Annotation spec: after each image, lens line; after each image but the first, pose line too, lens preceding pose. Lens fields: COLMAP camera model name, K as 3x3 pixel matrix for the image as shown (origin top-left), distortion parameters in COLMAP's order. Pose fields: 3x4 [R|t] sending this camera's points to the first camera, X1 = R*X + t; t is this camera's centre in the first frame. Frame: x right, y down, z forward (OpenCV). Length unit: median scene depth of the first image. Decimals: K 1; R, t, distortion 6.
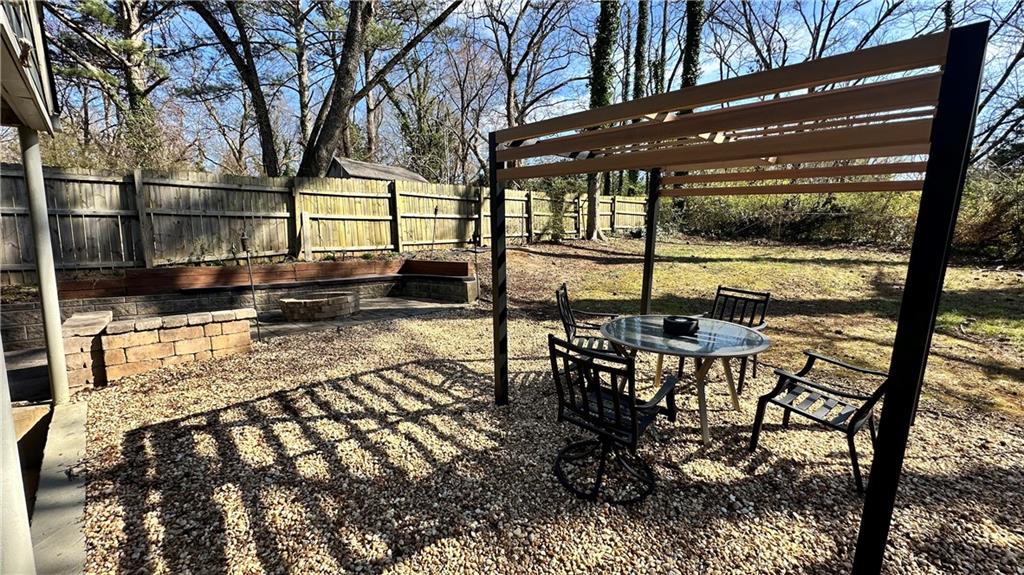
lens RADIAL K [[408.8, 0, 512.0], [0, 408.8, 287.5], [0, 0, 1]] dist [0.000138, 0.000217]
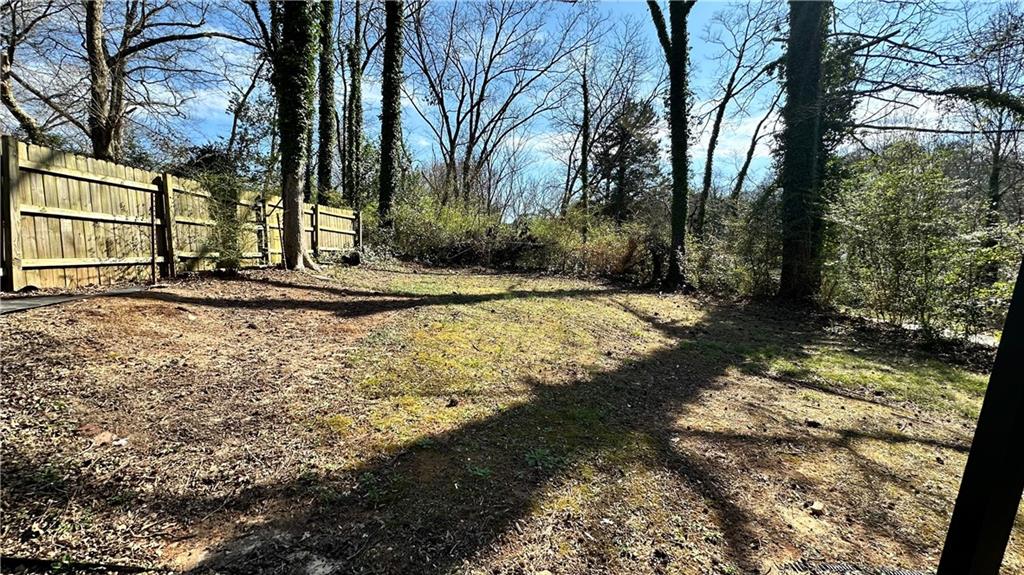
lens RADIAL K [[408.8, 0, 512.0], [0, 408.8, 287.5], [0, 0, 1]] dist [0.000138, 0.000217]
pose [[0.706226, -0.032036, 0.707261, -0.013188], [0.066579, 0.997554, -0.021297, -0.052016], [-0.704849, 0.062129, 0.706631, 0.319023]]
